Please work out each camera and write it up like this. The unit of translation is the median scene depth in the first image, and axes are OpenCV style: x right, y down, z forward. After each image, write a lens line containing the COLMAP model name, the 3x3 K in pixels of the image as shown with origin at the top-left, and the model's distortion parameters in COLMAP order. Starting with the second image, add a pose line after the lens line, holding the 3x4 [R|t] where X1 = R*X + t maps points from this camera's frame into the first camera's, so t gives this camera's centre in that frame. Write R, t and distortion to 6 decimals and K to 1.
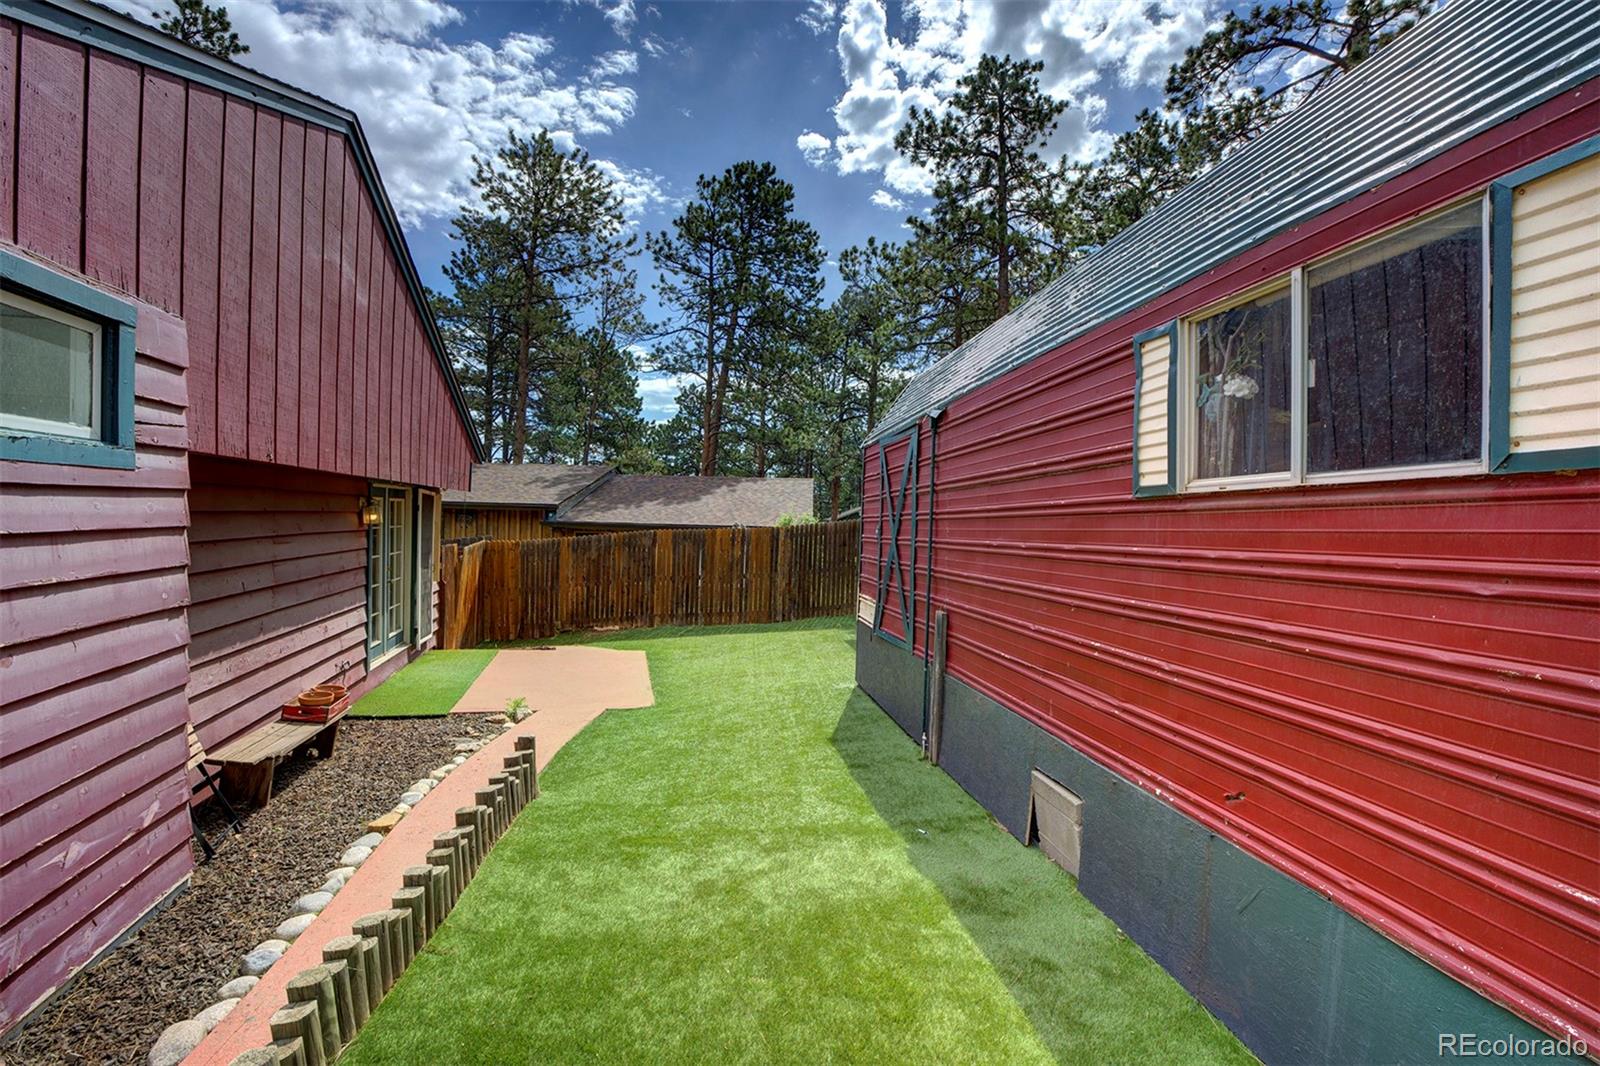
lens RADIAL K [[637.2, 0, 791.6], [0, 637.2, 526.1], [0, 0, 1]] dist [-0.004734, 0.000060]
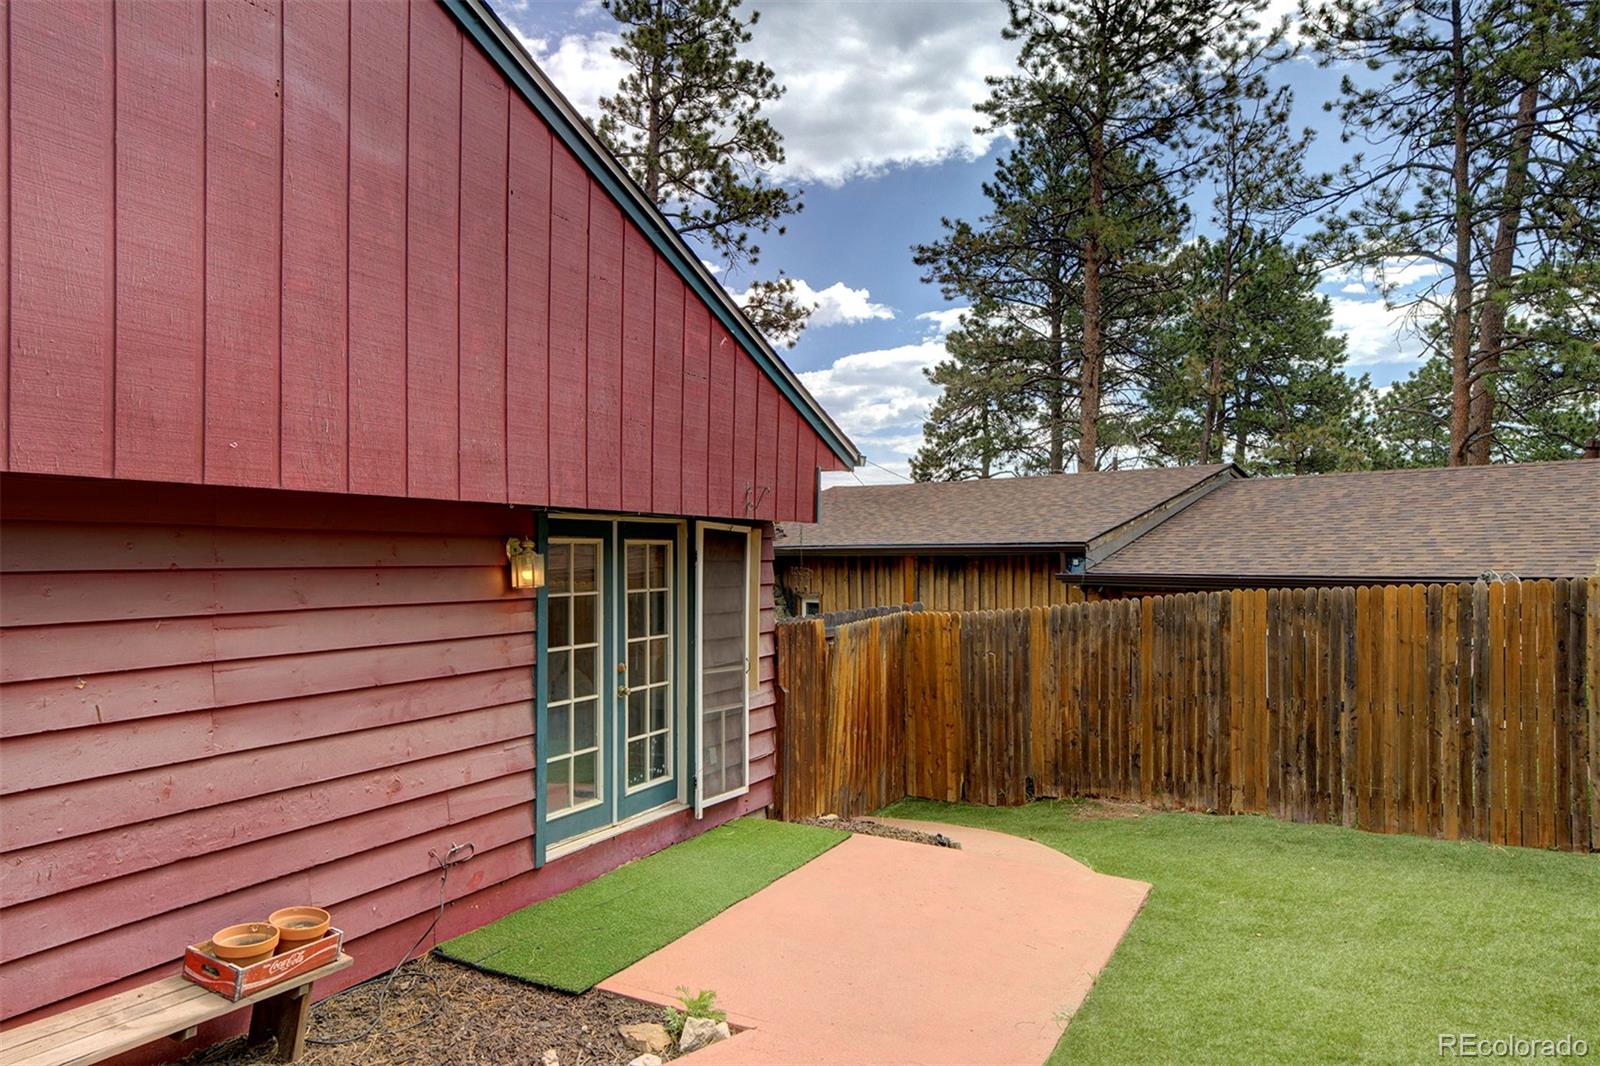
lens RADIAL K [[1038.6, 0, 800.0], [0, 1038.6, 533.0], [0, 0, 1]] dist [0.018666, -0.002921]
pose [[0.734560, -0.043593, -0.677142, 0.027114], [0.012970, 0.998654, -0.050222, -0.000503], [0.678420, 0.028108, 0.734137, 0.127627]]
